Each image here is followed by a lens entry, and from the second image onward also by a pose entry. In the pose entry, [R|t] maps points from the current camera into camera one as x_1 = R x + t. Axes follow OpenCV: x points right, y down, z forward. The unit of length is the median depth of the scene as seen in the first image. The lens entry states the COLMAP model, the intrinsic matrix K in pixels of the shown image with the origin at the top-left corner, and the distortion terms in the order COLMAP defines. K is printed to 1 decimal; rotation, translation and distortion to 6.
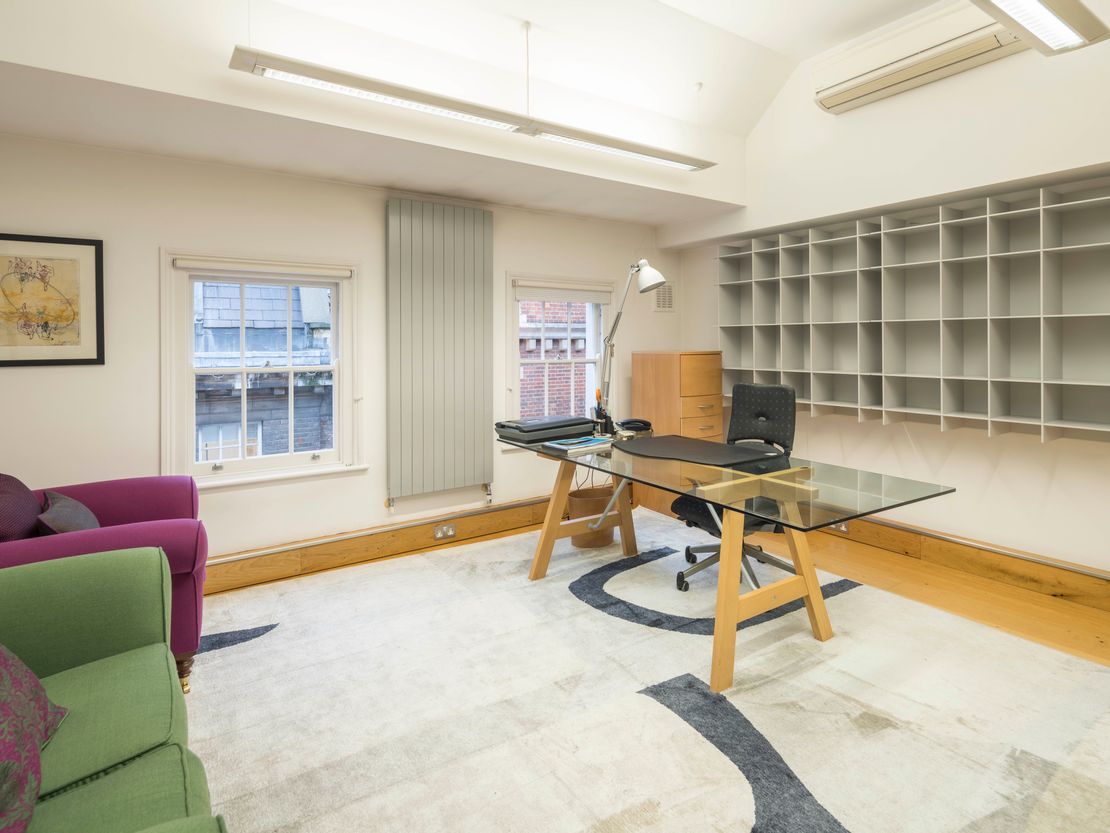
lens RADIAL K [[628.7, 0, 554.3], [0, 628.7, 343.4], [0, 0, 1]] dist [-0.000192, -0.000429]
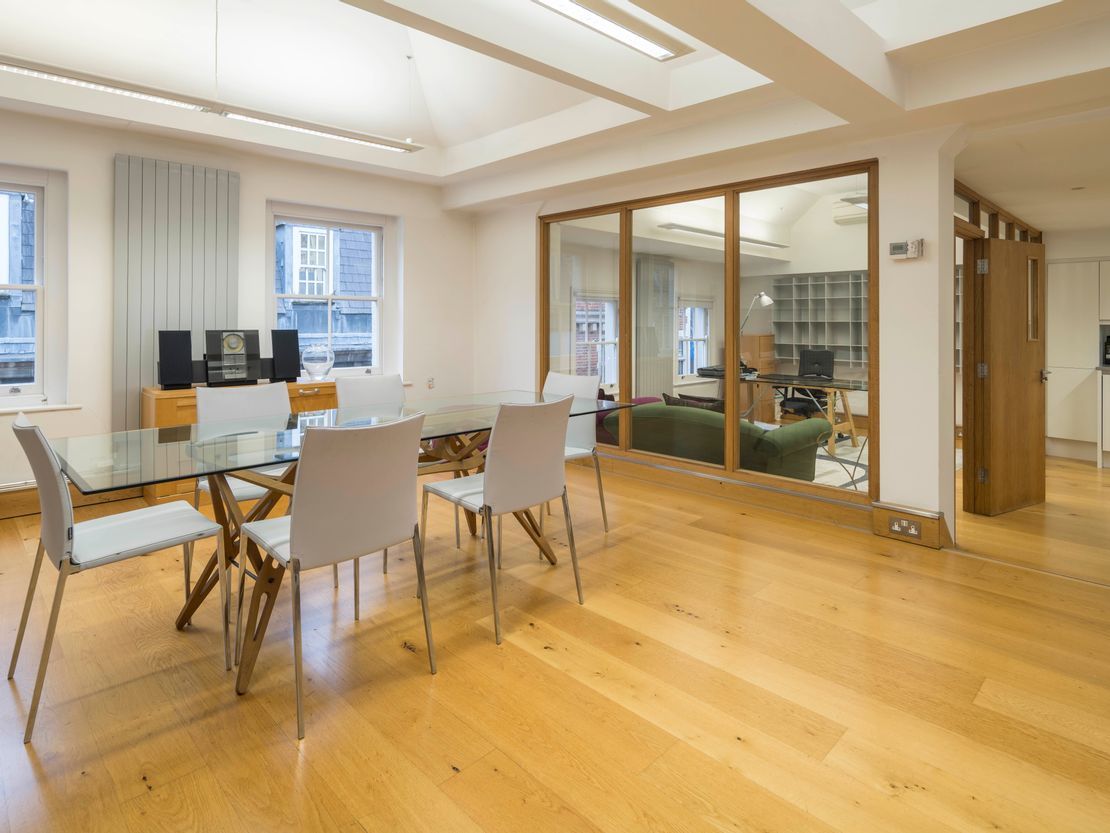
lens RADIAL K [[628.7, 0, 554.3], [0, 628.7, 343.4], [0, 0, 1]] dist [-0.000192, -0.000429]
pose [[0.984985, -0.000202, 0.172638, -0.839719], [-0.005450, 0.999464, 0.032265, -0.020987], [-0.172552, -0.032721, 0.984457, -0.909485]]
